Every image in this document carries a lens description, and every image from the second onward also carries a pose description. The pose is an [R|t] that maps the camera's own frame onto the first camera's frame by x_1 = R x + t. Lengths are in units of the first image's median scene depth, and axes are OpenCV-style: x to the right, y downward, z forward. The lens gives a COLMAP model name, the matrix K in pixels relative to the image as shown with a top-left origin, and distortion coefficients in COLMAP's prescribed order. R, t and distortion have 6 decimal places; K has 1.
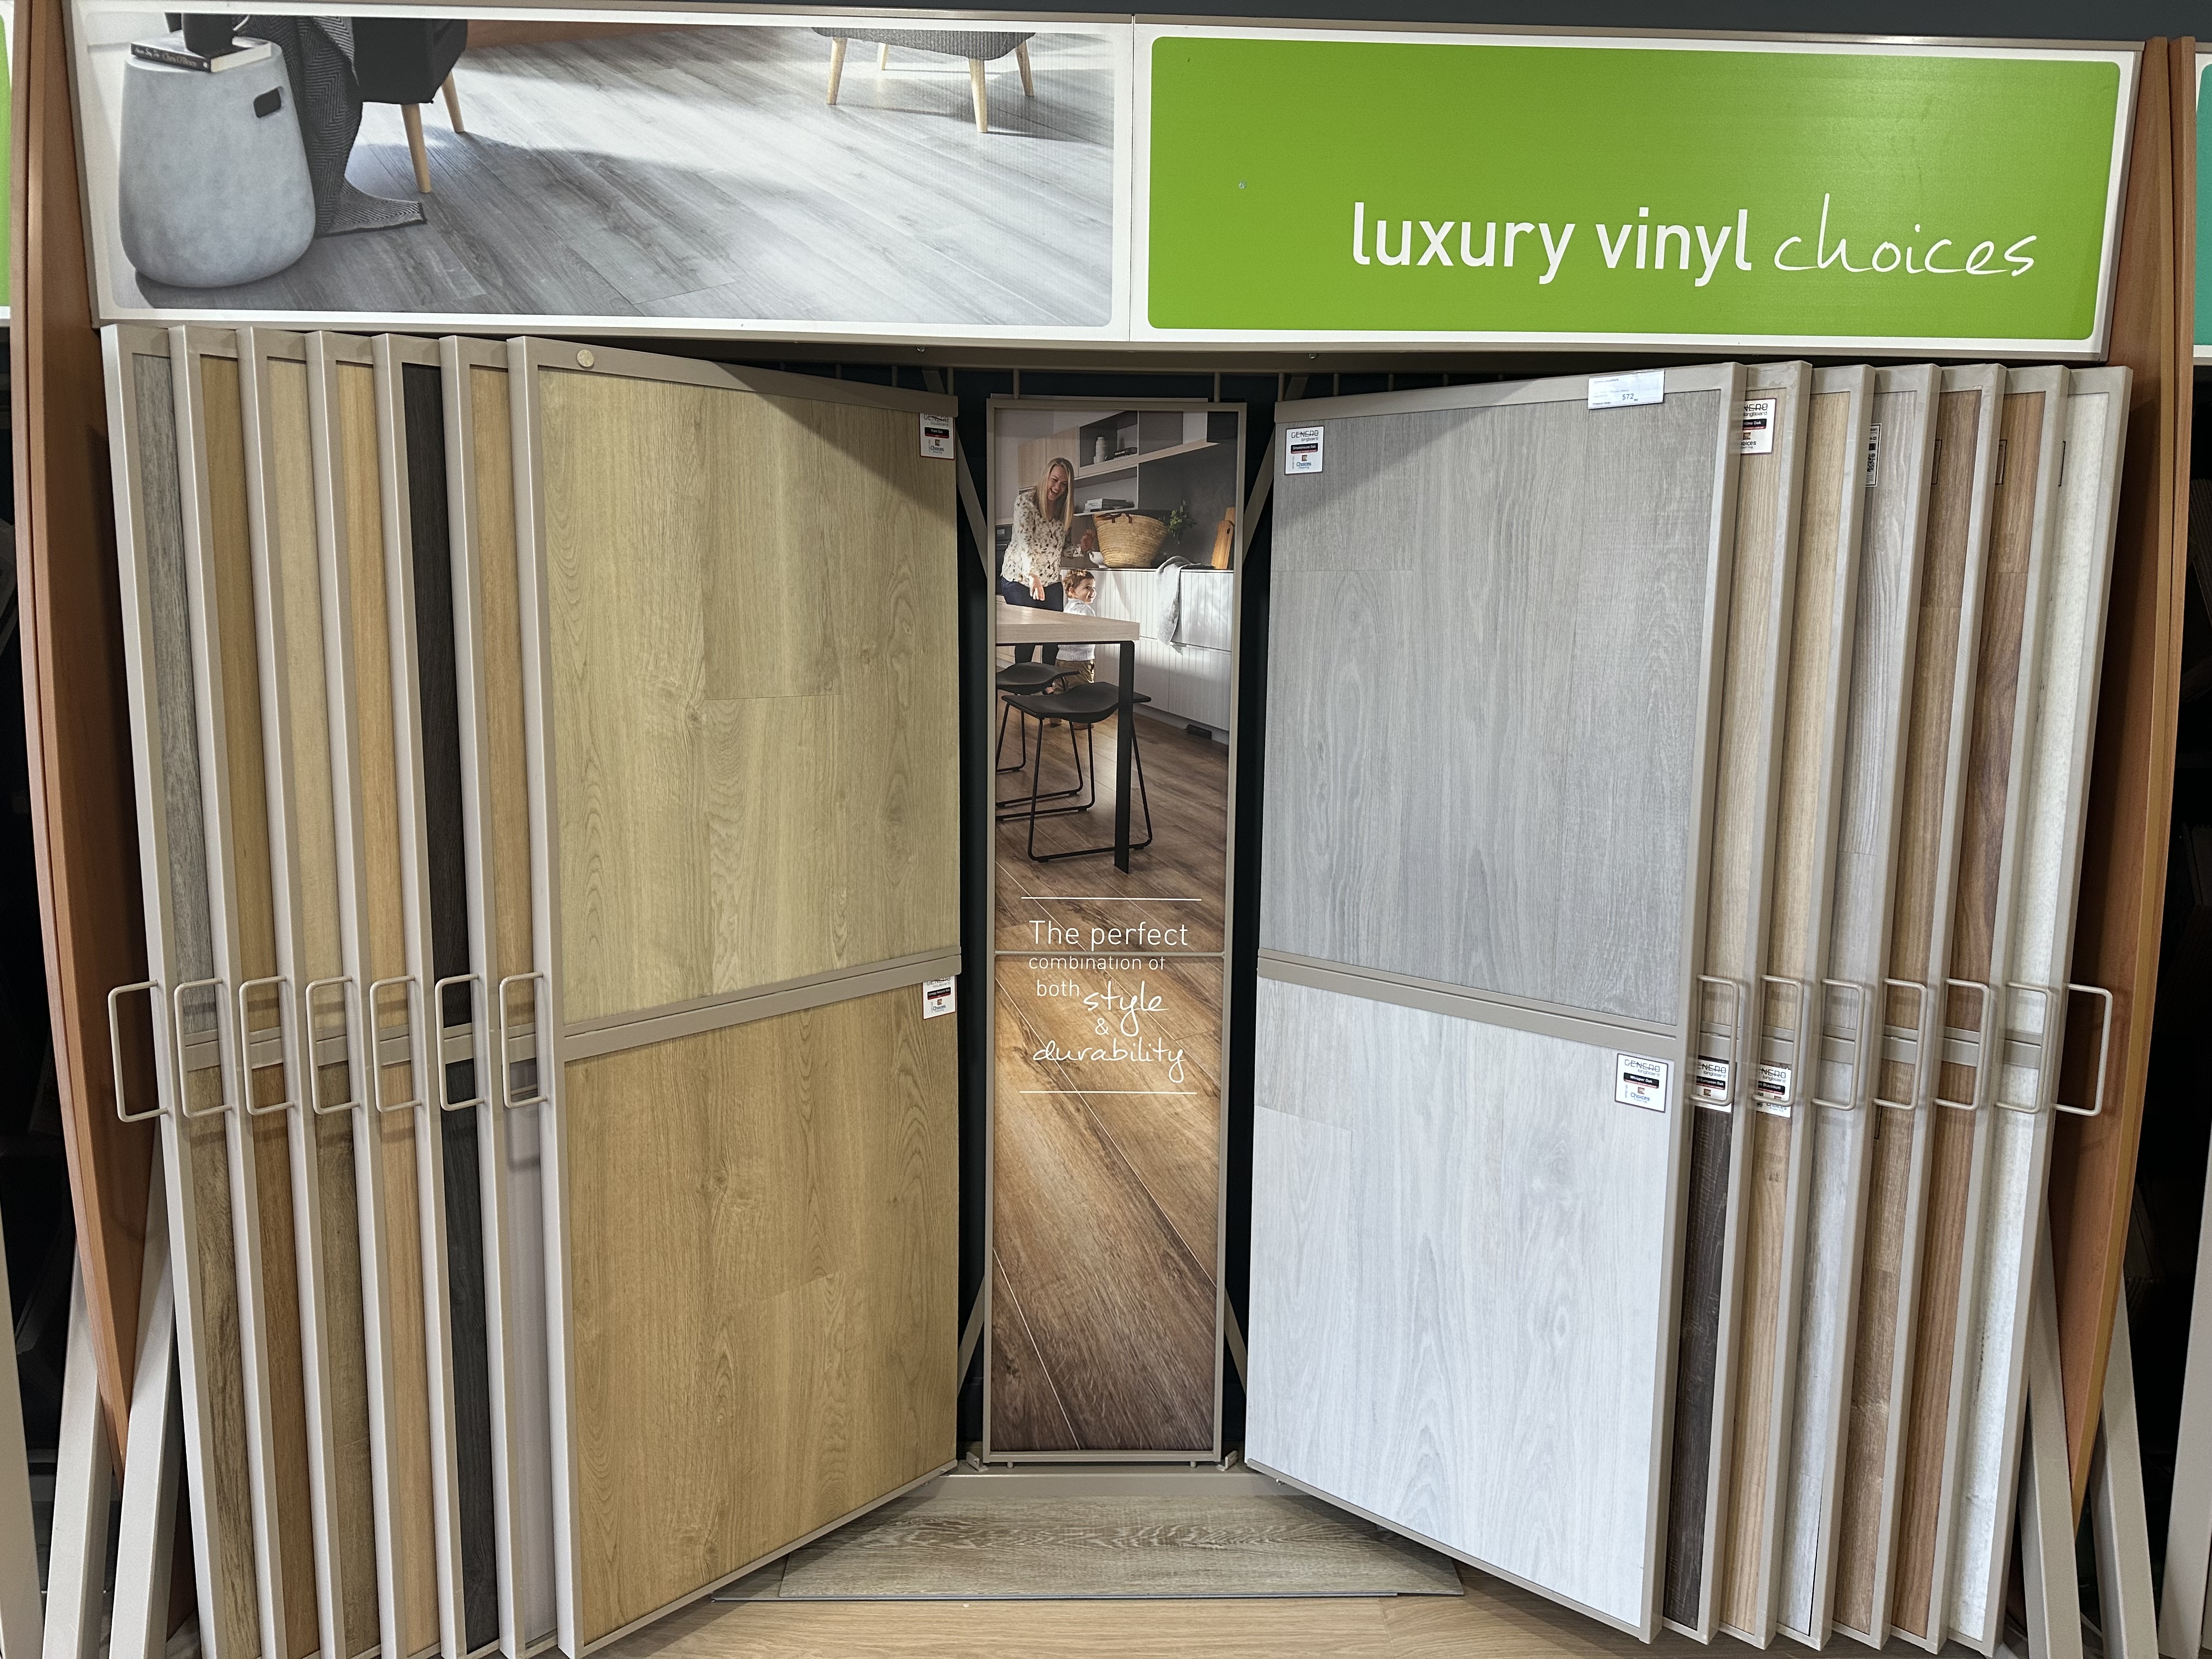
lens RADIAL K [[1475.0, 0, 1115.8], [0, 1475.0, 820.2], [0, 0, 1]] dist [0.048507, -0.052805]
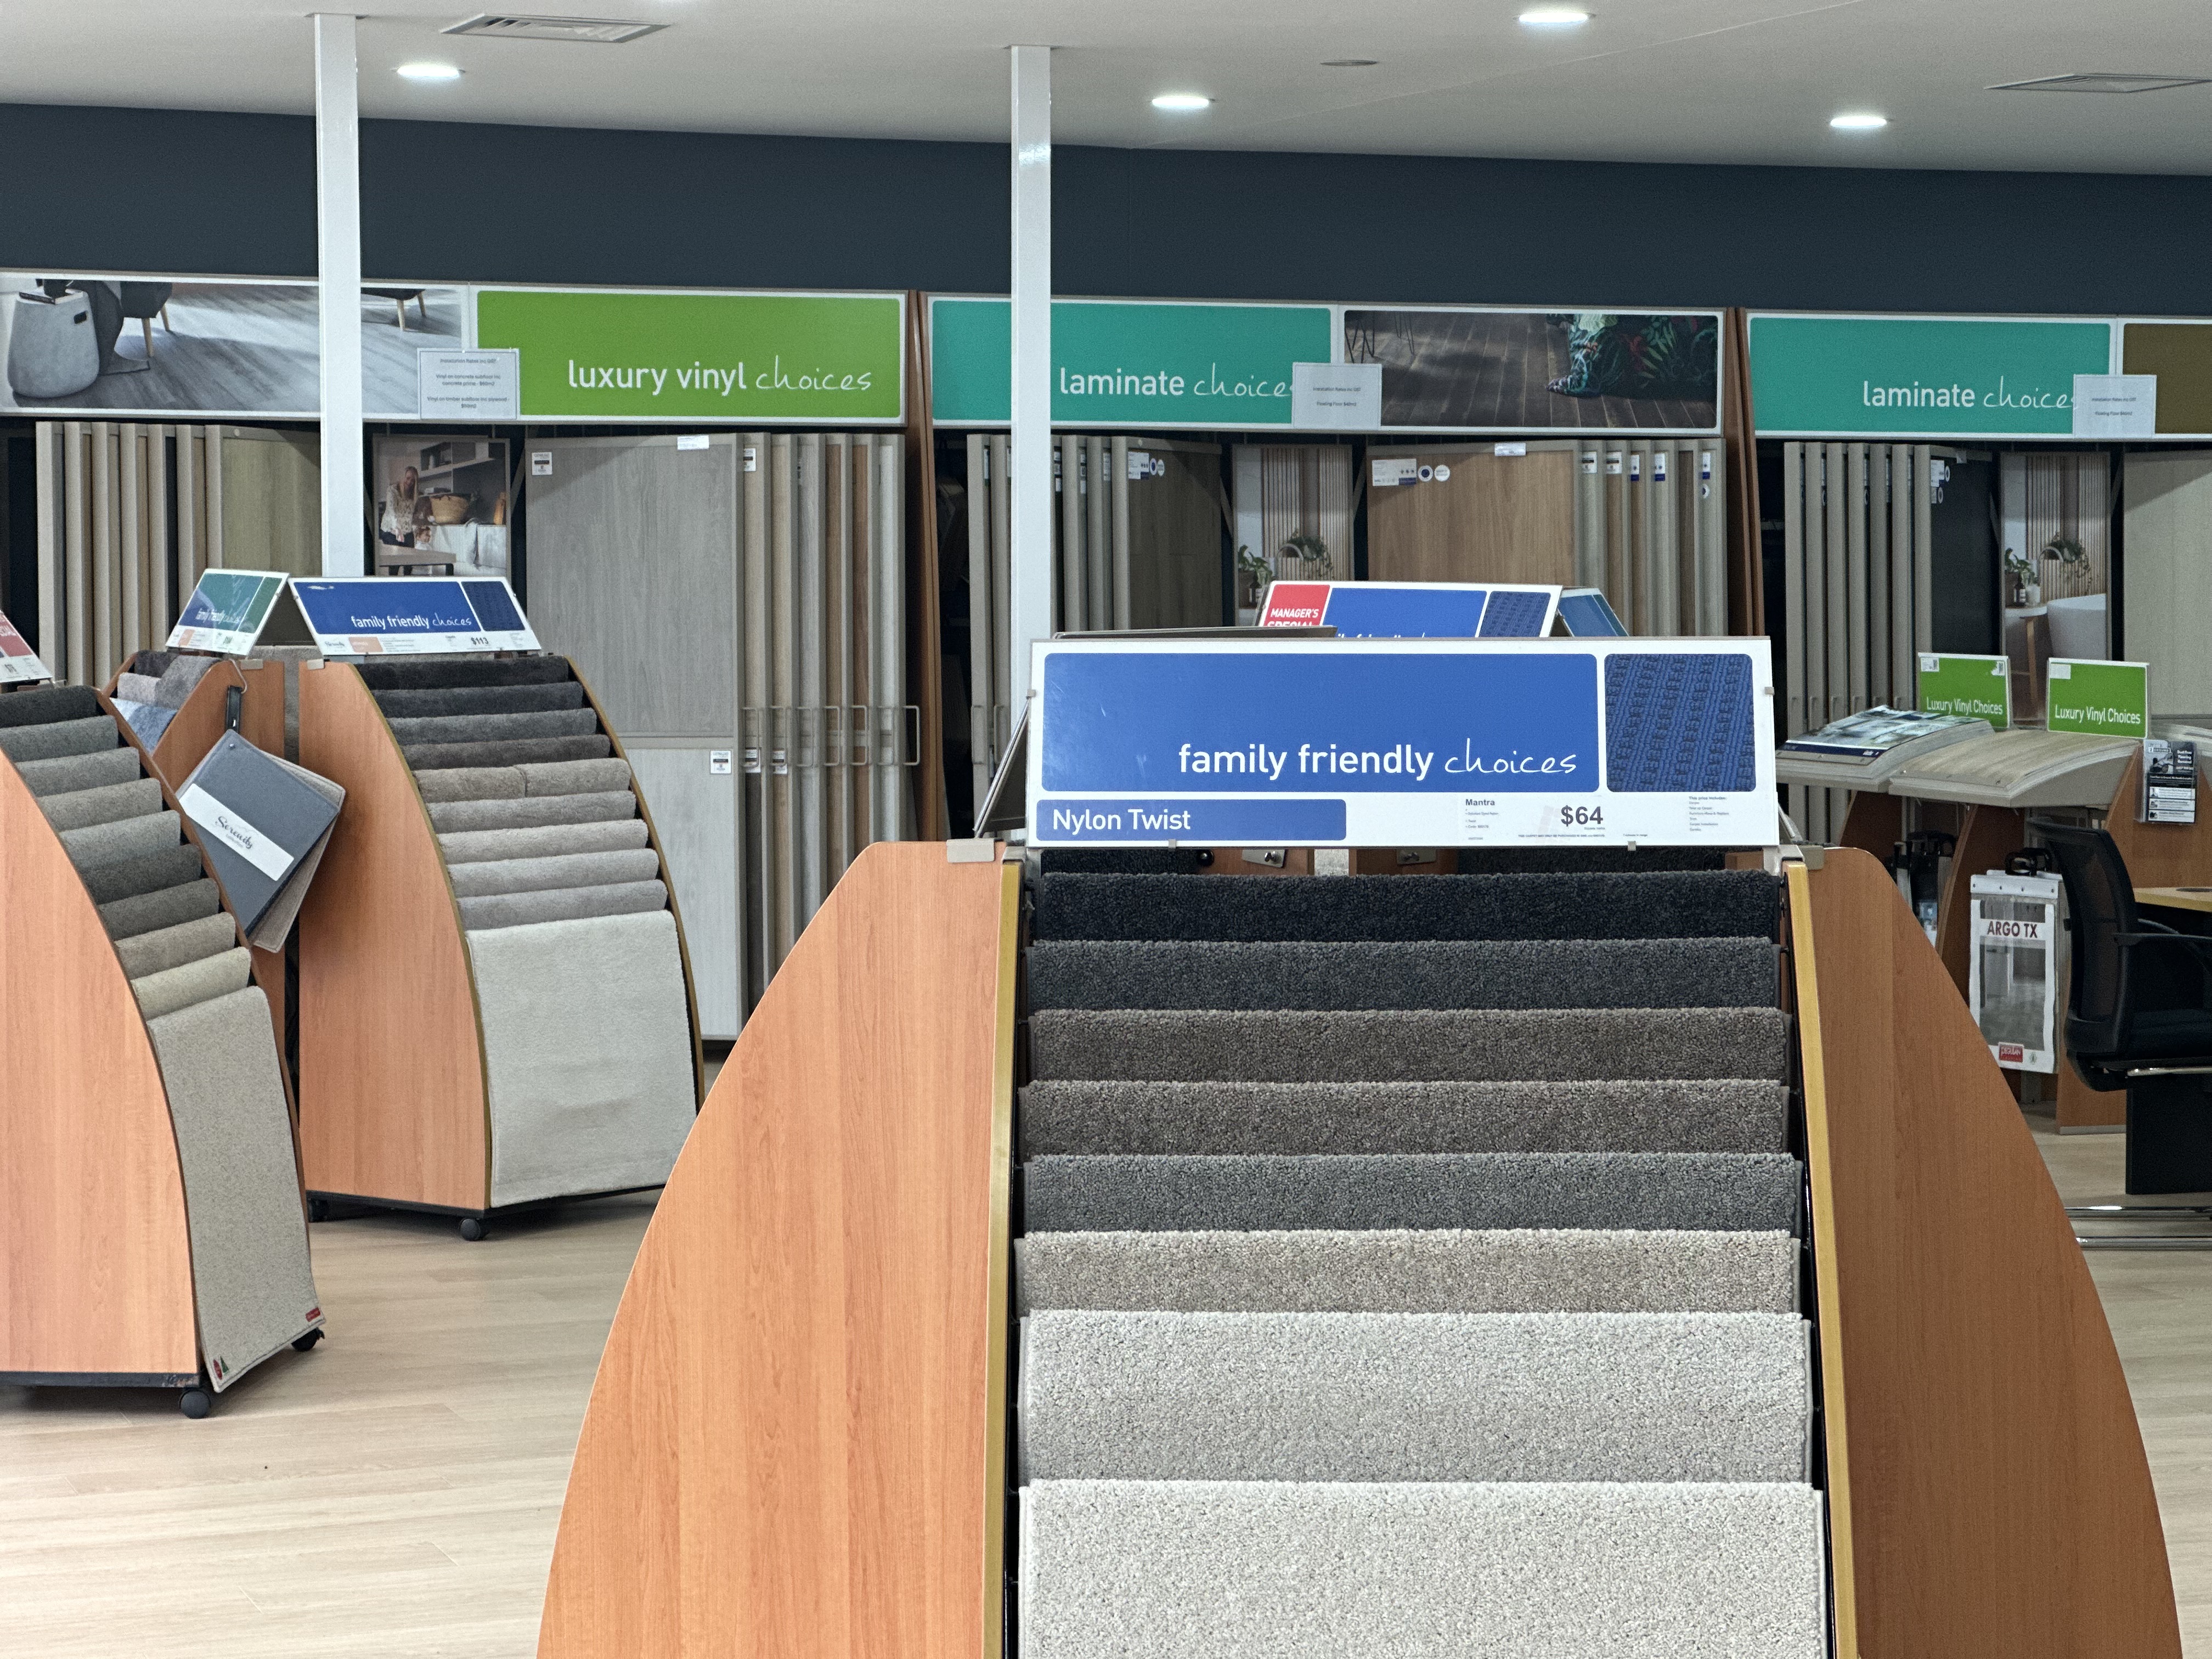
lens RADIAL K [[4994.0, 0, 1099.9], [0, 4994.0, 718.1], [0, 0, 1]] dist [0.002521, 4.055828]
pose [[0.949519, -0.019913, 0.313076, -1.330462], [0.063541, 0.989506, -0.129774, 1.049996], [-0.307206, 0.143116, 0.940820, -5.741921]]
